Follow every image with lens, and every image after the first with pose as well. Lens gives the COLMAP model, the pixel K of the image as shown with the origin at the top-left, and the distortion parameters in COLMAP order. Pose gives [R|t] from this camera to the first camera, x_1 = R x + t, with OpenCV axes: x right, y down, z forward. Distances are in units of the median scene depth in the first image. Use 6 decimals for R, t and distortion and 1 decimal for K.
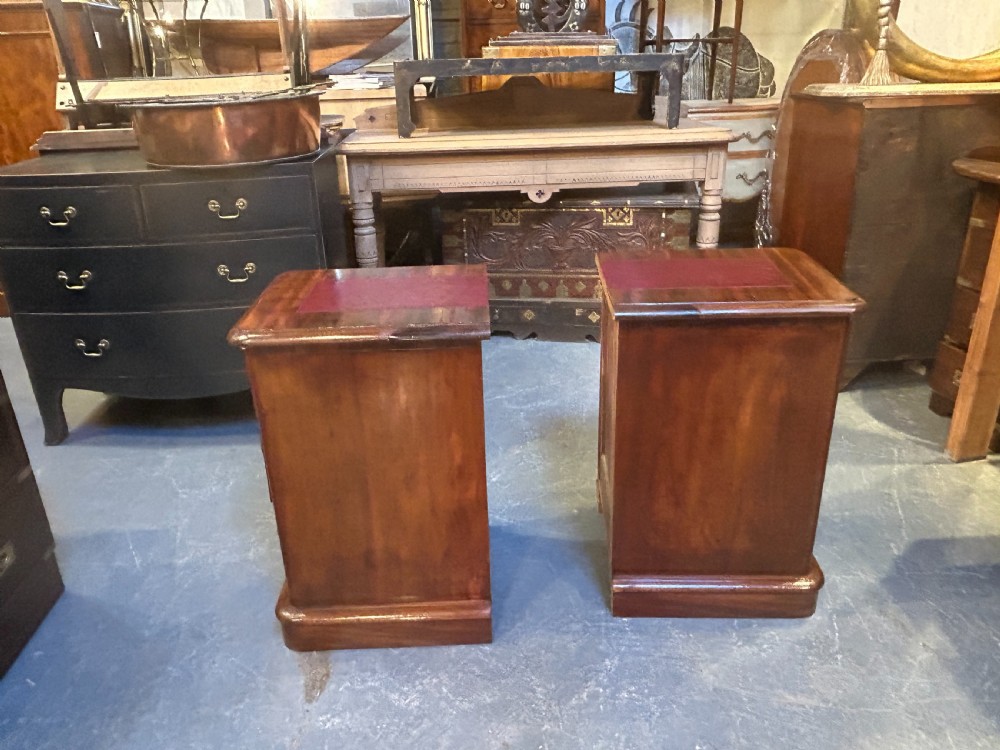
lens RADIAL K [[746.4, 0, 494.1], [0, 746.4, 371.4], [0, 0, 1]] dist [0.005391, -0.023941]
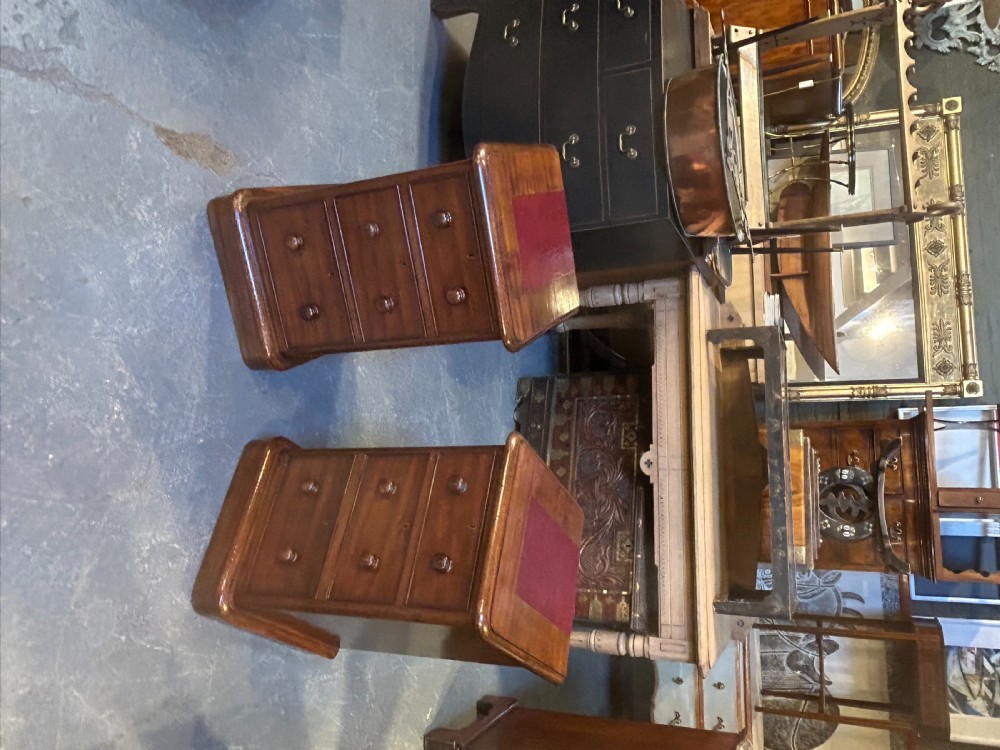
lens RADIAL K [[742.7, 0, 500.0], [0, 742.7, 375.0], [0, 0, 1]] dist [-0.004061, -0.009577]
pose [[-0.062018, 0.980449, -0.186743, 0.141446], [-0.997875, -0.057161, 0.031287, -0.062133], [0.020000, 0.188287, 0.981910, -0.004475]]
